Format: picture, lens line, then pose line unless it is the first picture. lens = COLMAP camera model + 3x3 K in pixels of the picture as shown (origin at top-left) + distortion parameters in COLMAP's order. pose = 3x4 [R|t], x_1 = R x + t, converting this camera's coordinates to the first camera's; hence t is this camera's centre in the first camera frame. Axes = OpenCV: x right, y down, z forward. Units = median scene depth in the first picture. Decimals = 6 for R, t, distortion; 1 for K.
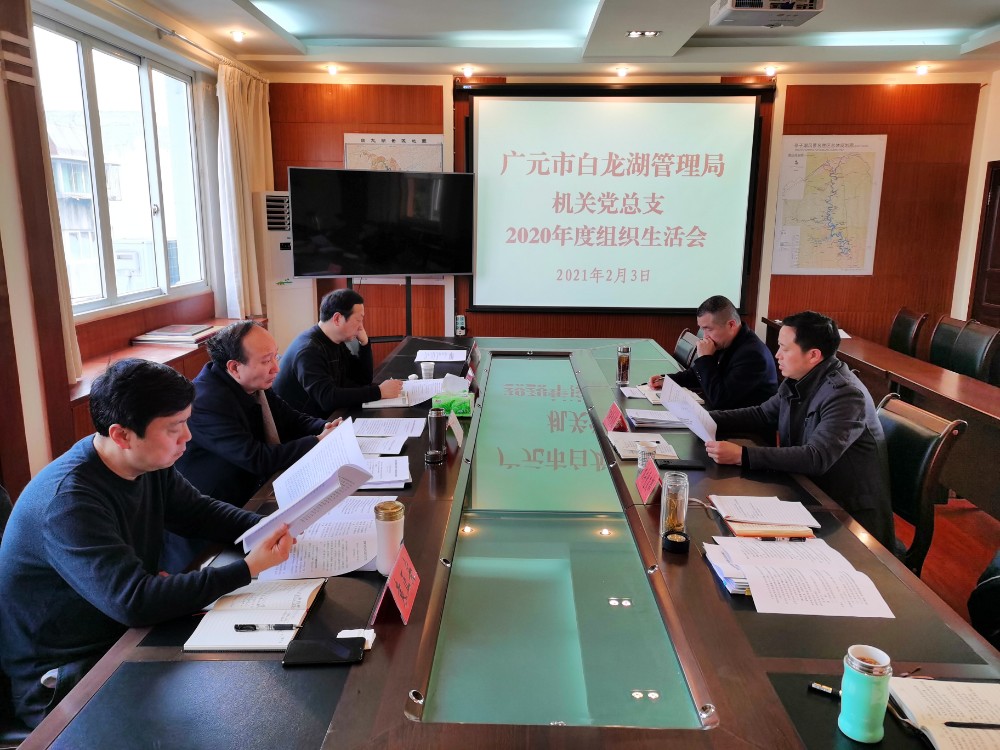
lens RADIAL K [[776.6, 0, 502.1], [0, 776.6, 372.8], [0, 0, 1]] dist [0.058152, -0.038353]
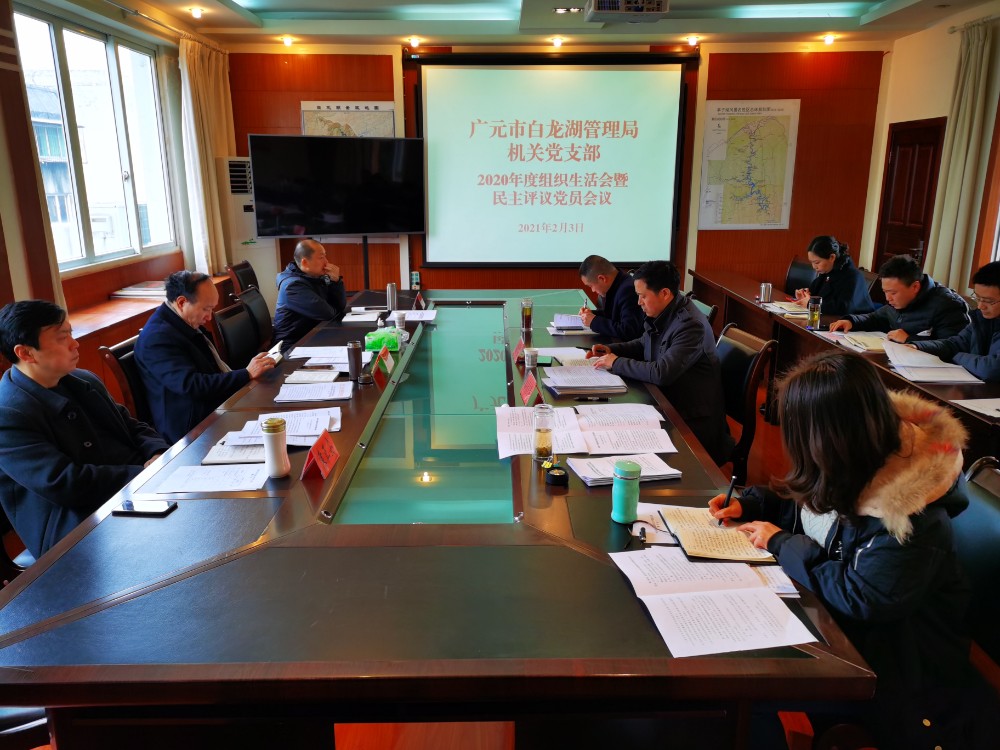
lens RADIAL K [[780.1, 0, 505.5], [0, 780.1, 375.0], [0, 0, 1]] dist [0.055624, -0.035601]
pose [[0.999466, -0.017646, 0.027515, 0.041945], [0.016200, 0.998520, 0.051924, 0.016920], [-0.028391, -0.051450, 0.998272, -0.103778]]
